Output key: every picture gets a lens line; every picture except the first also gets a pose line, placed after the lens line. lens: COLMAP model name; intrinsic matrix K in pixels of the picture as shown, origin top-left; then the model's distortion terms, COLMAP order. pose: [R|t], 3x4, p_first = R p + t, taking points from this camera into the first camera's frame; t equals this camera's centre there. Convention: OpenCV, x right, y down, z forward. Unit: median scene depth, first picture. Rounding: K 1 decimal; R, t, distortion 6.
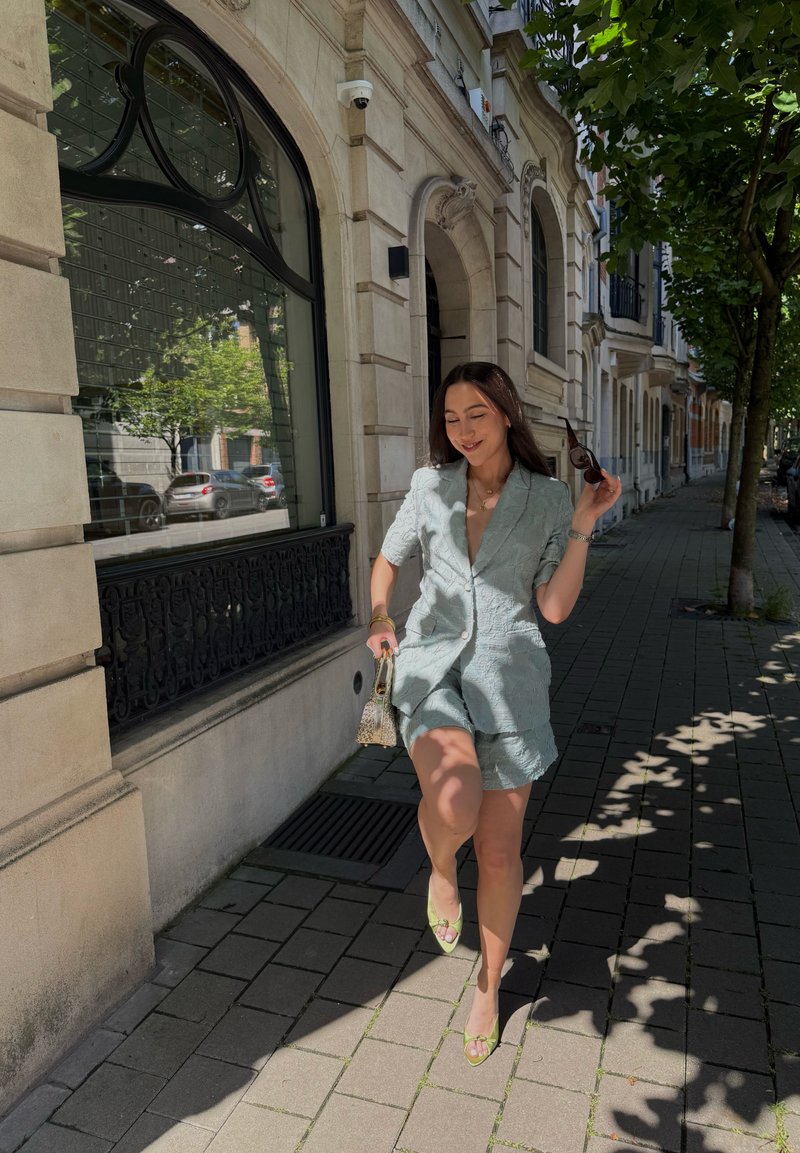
lens RADIAL K [[810.8, 0, 398.6], [0, 810.8, 575.4], [0, 0, 1]] dist [-0.004895, -0.011062]
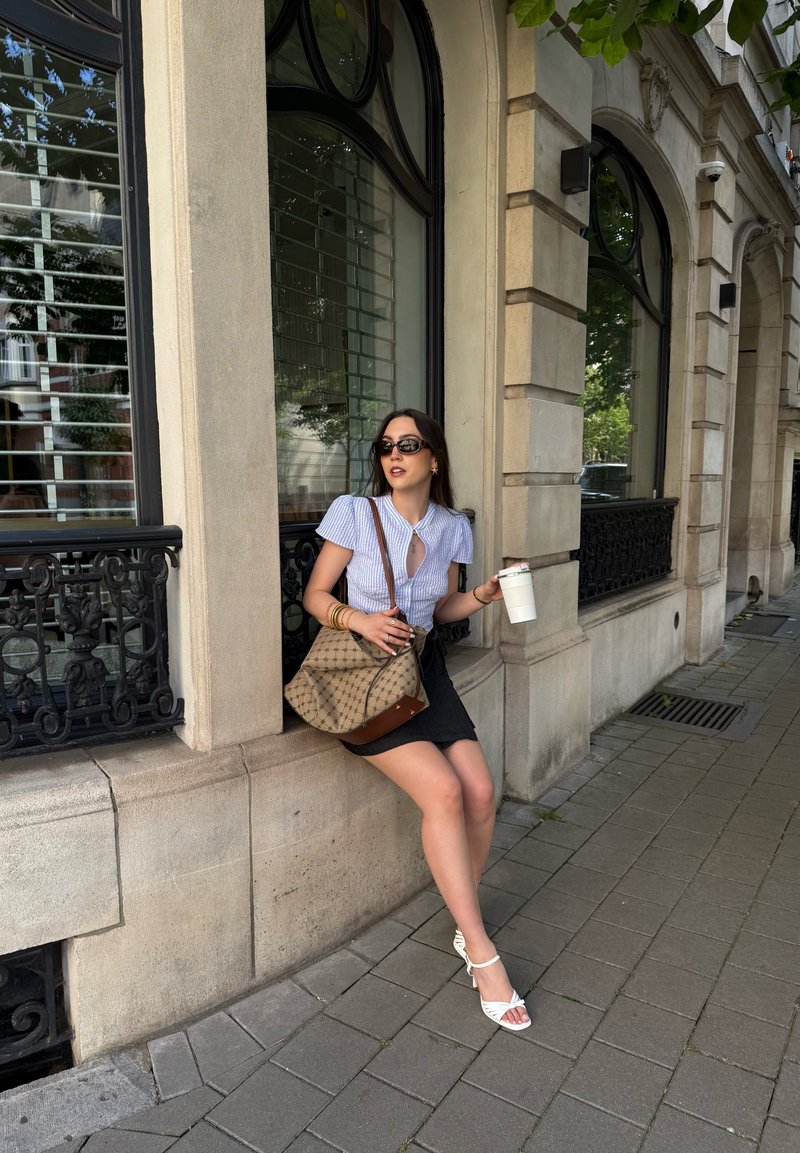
lens RADIAL K [[810.8, 0, 402.2], [0, 810.8, 579.8], [0, 0, 1]] dist [-0.004895, -0.011062]
pose [[0.971270, 0.057815, -0.230852, -0.186147], [-0.059411, 0.998234, 0.000038, 0.097144], [0.230447, 0.013678, 0.972989, -0.372350]]
